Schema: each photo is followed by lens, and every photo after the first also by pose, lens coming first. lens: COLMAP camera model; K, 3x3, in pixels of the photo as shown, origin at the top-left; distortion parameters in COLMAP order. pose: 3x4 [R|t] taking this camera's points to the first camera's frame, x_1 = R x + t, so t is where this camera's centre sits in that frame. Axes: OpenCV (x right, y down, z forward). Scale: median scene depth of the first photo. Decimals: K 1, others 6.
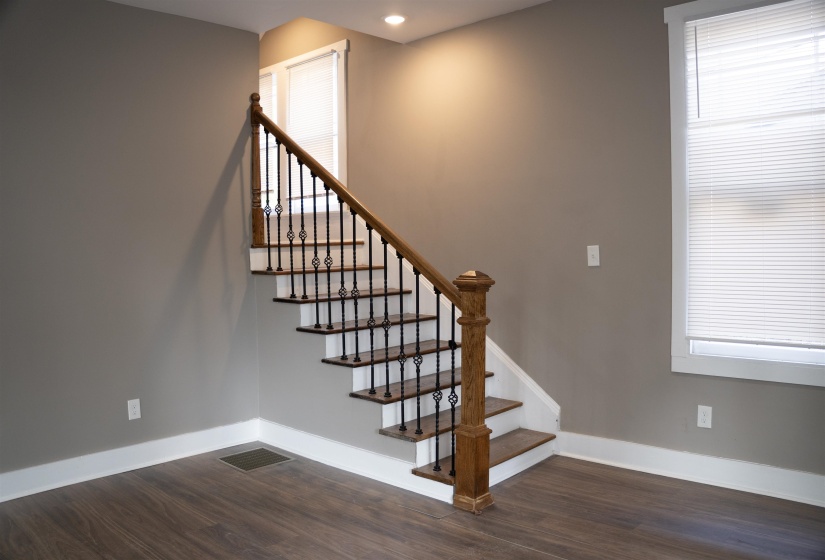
lens RADIAL K [[657.7, 0, 412.5], [0, 657.7, 280.0], [0, 0, 1]] dist [-0.208914, 0.121148]
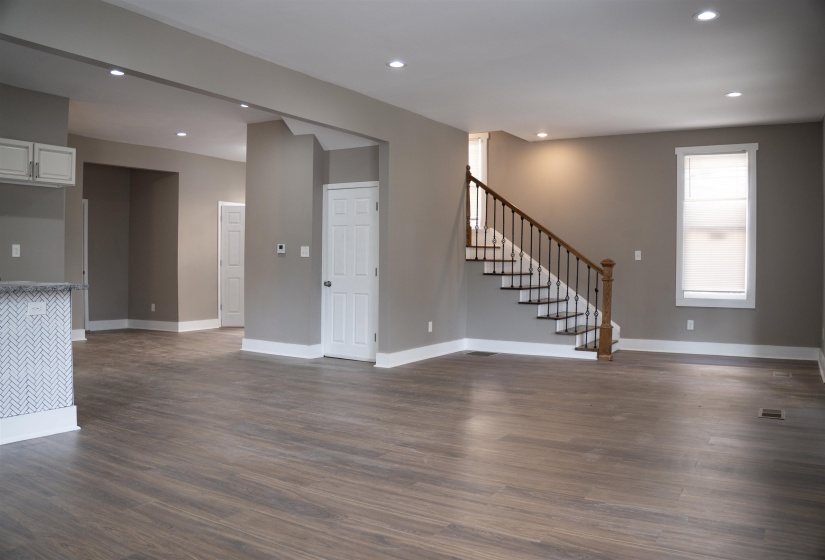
lens RADIAL K [[657.7, 0, 412.5], [0, 657.7, 280.0], [0, 0, 1]] dist [-0.208914, 0.121148]
pose [[0.977448, 0.019910, 0.210236, -0.925257], [-0.014935, 0.999570, -0.025225, 0.112061], [-0.210648, 0.021517, 0.977325, -0.965110]]
